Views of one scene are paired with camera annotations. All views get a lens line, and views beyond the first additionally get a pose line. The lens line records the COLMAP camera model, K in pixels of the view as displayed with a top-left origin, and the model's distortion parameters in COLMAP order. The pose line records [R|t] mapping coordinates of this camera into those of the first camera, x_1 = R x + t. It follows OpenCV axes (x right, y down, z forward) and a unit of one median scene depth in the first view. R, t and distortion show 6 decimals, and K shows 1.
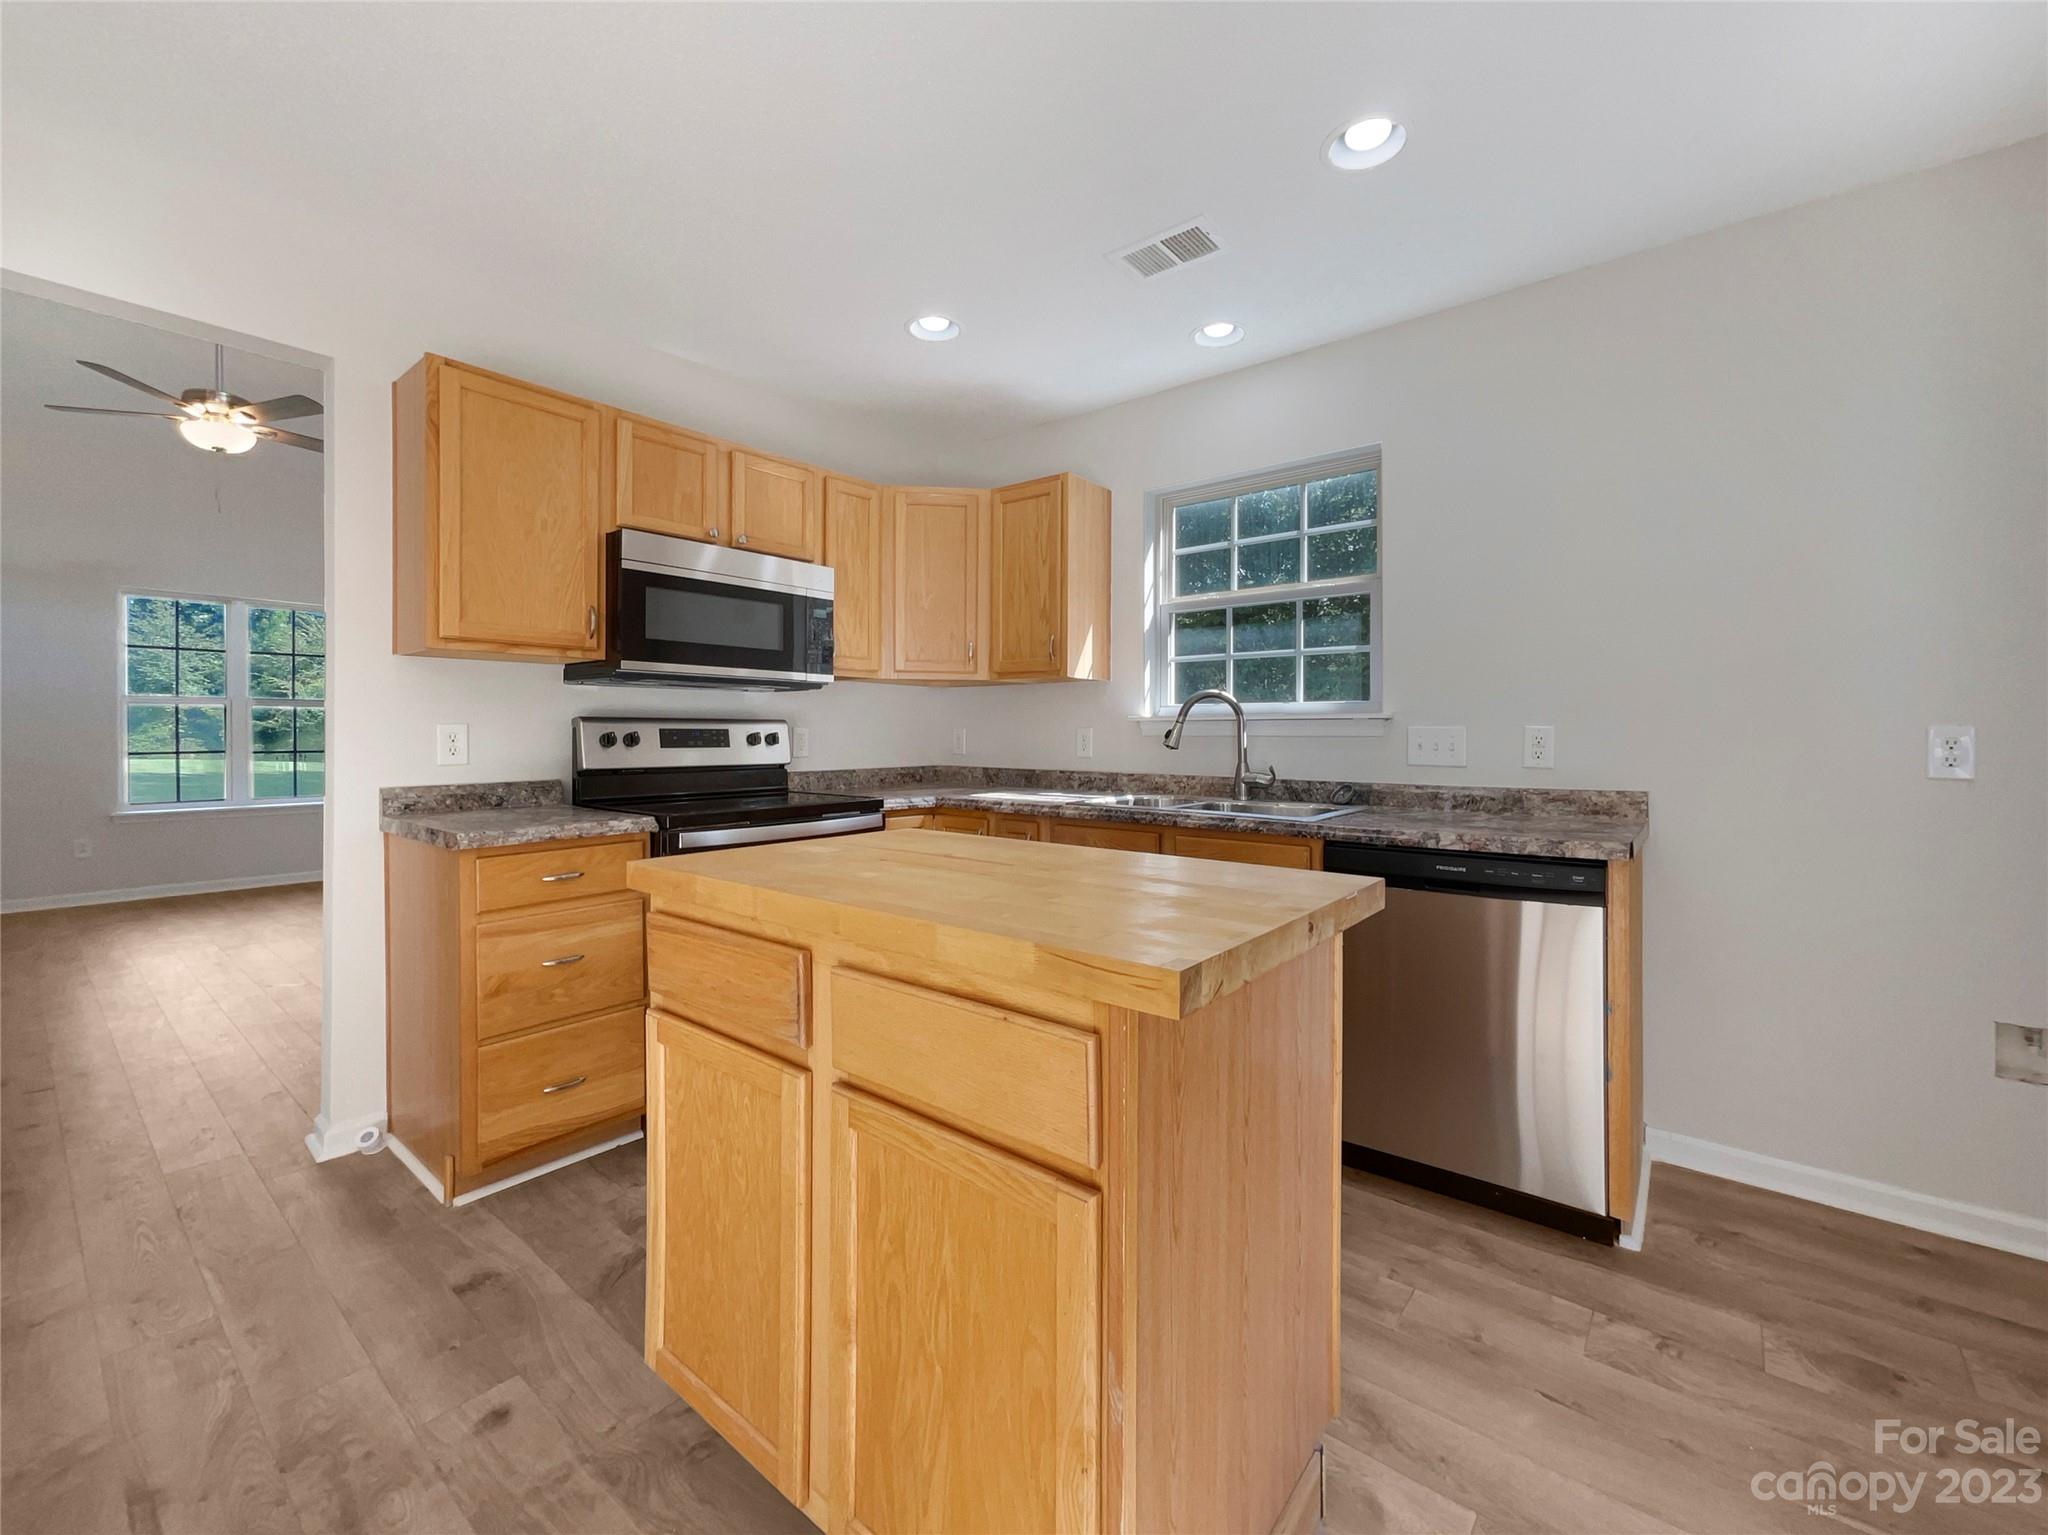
lens RADIAL K [[841.0, 0, 1020.4], [0, 841.0, 743.0], [0, 0, 1]] dist [-0.006587, 0.002787]
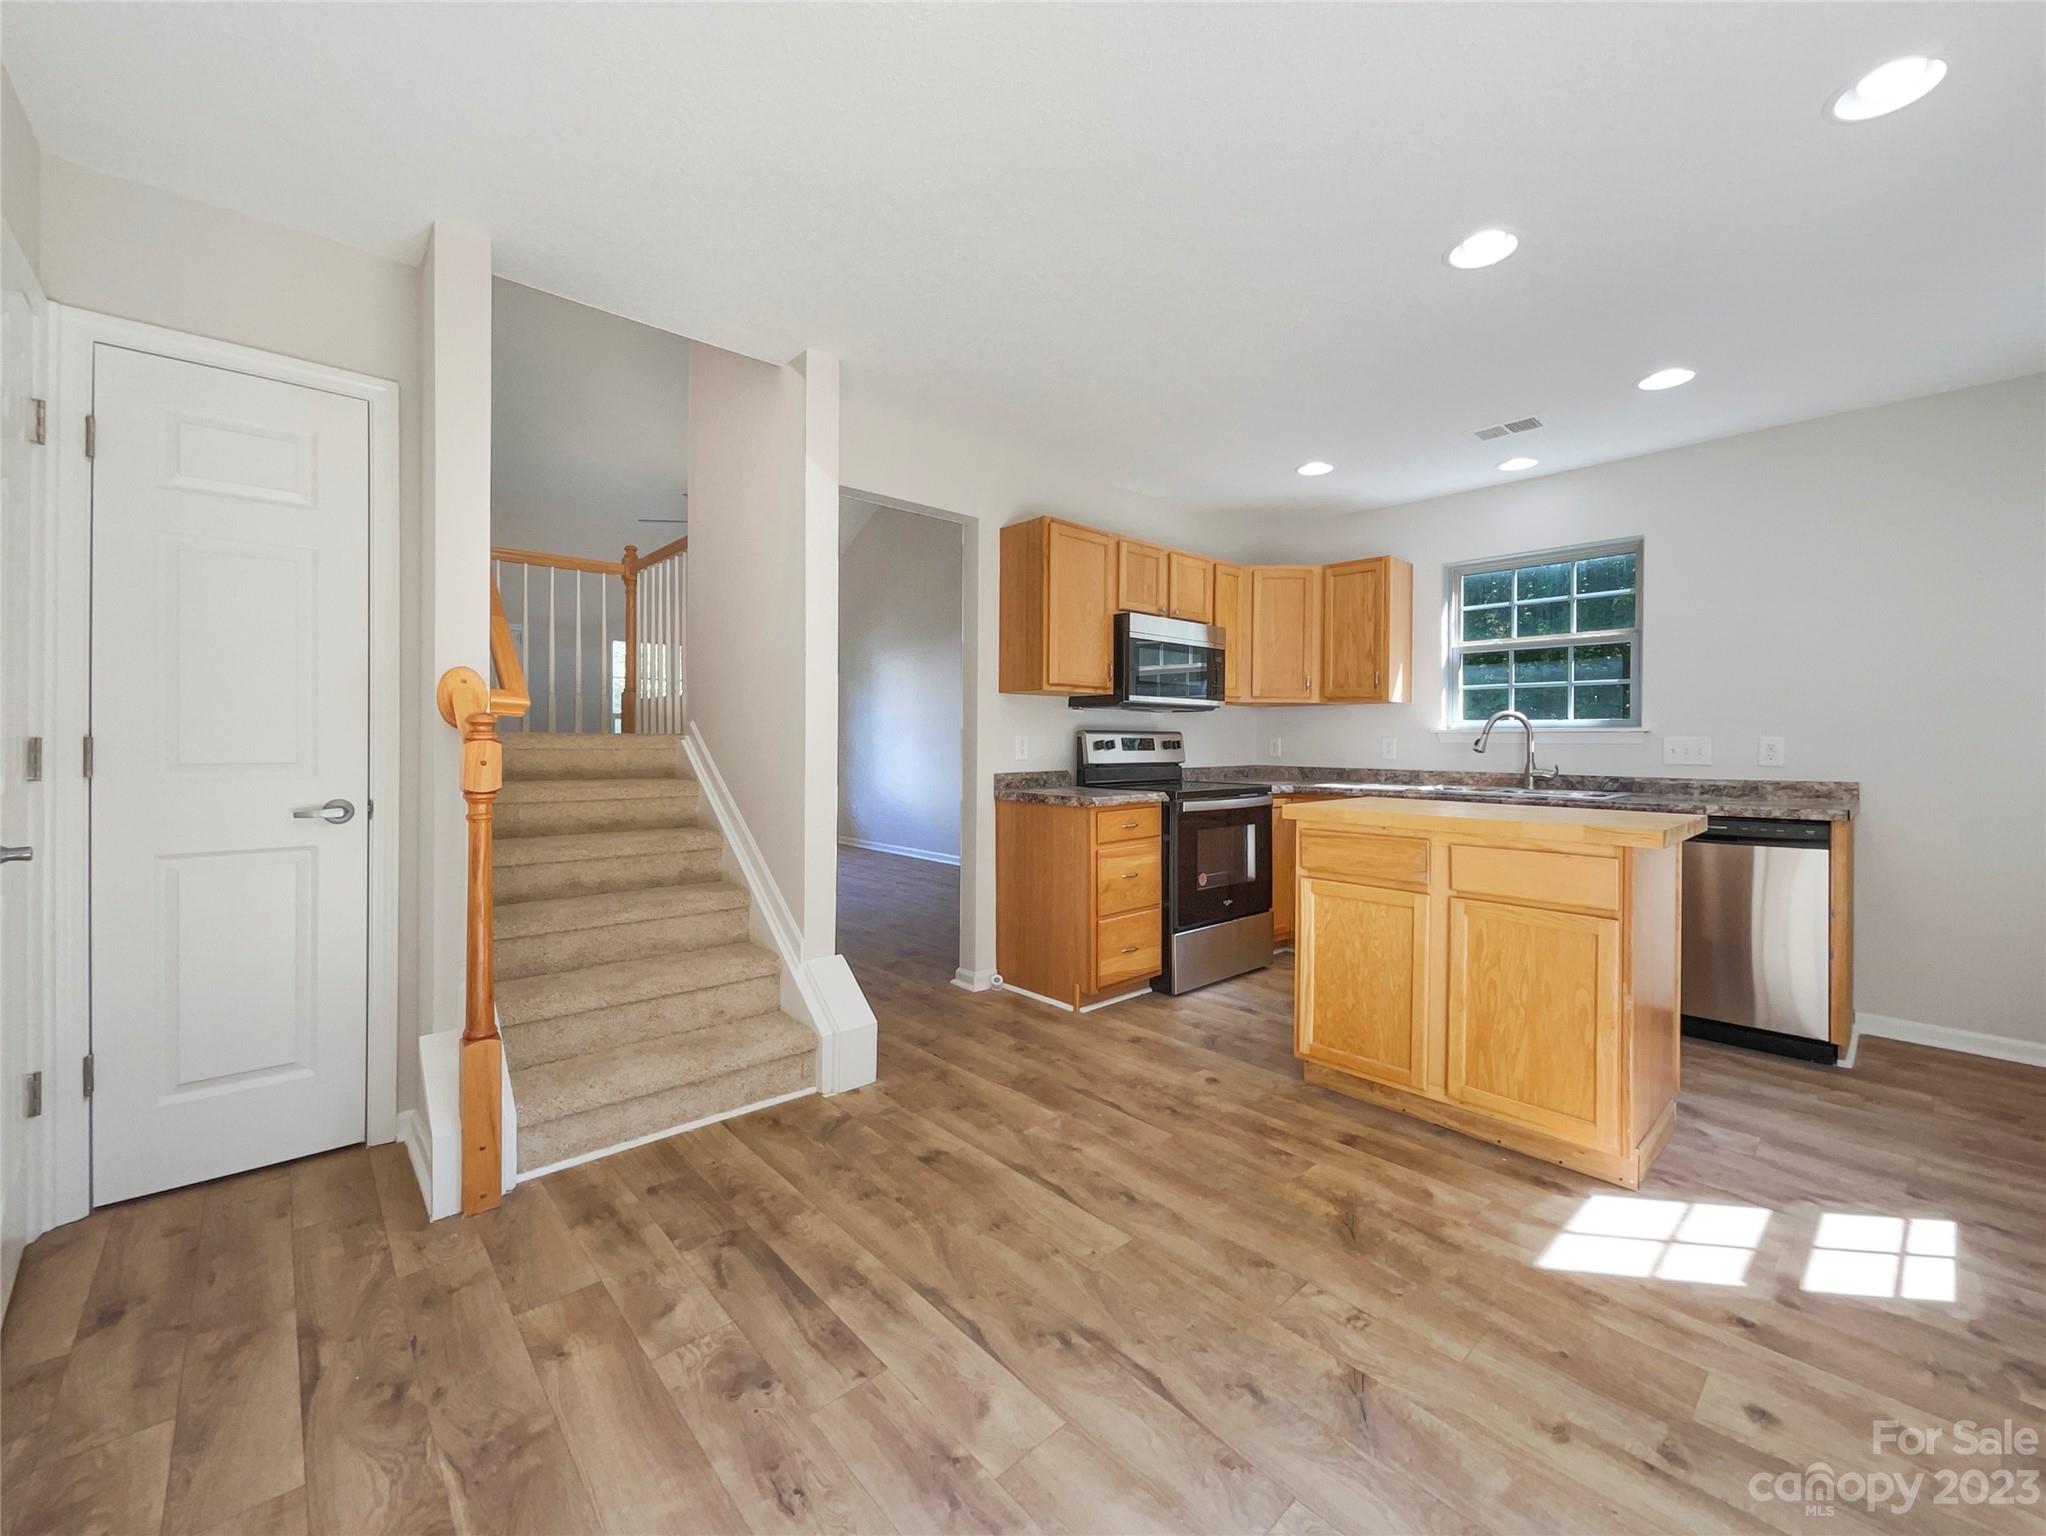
lens RADIAL K [[840.2, 0, 1009.2], [0, 840.2, 752.4], [0, 0, 1]] dist [-0.006587, 0.002787]
pose [[0.989378, 0.004696, -0.145292, -0.405353], [-0.004371, 0.999987, 0.002556, 0.006168], [0.145302, -0.001893, 0.989386, -0.529503]]
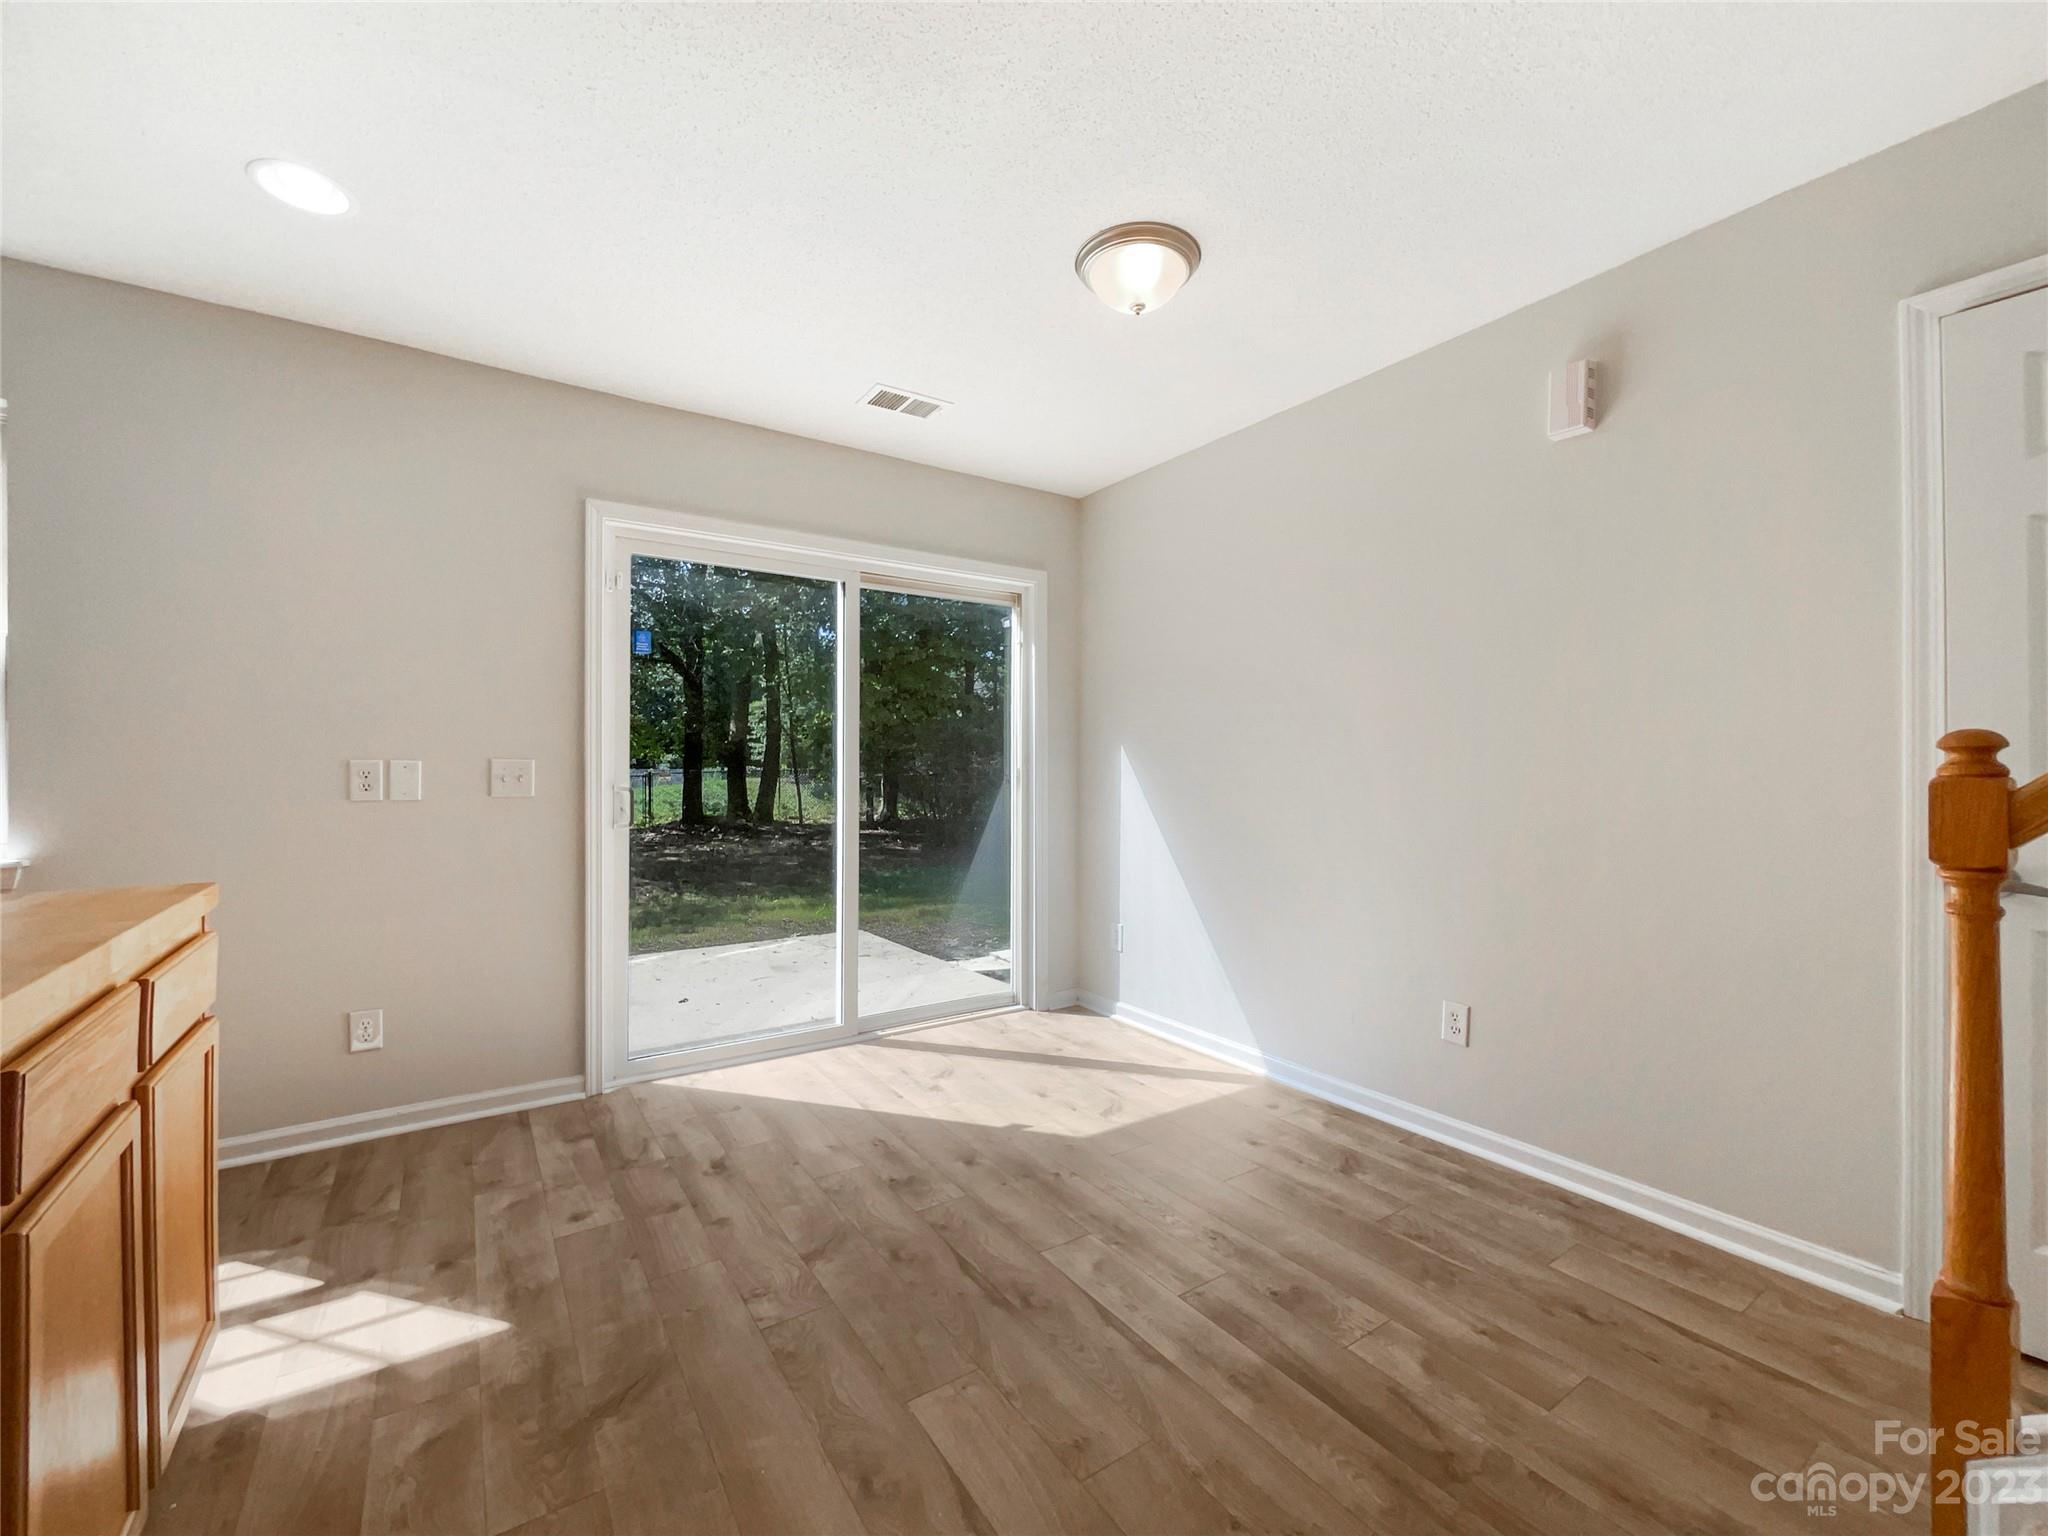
lens RADIAL K [[841.0, 0, 1003.2], [0, 841.0, 767.6], [0, 0, 1]] dist [-0.006587, 0.002787]
pose [[-0.957327, -0.003833, 0.288980, -0.614859], [-0.000562, 0.999935, 0.011403, -0.010955], [-0.289005, 0.010754, -0.957267, 0.644221]]
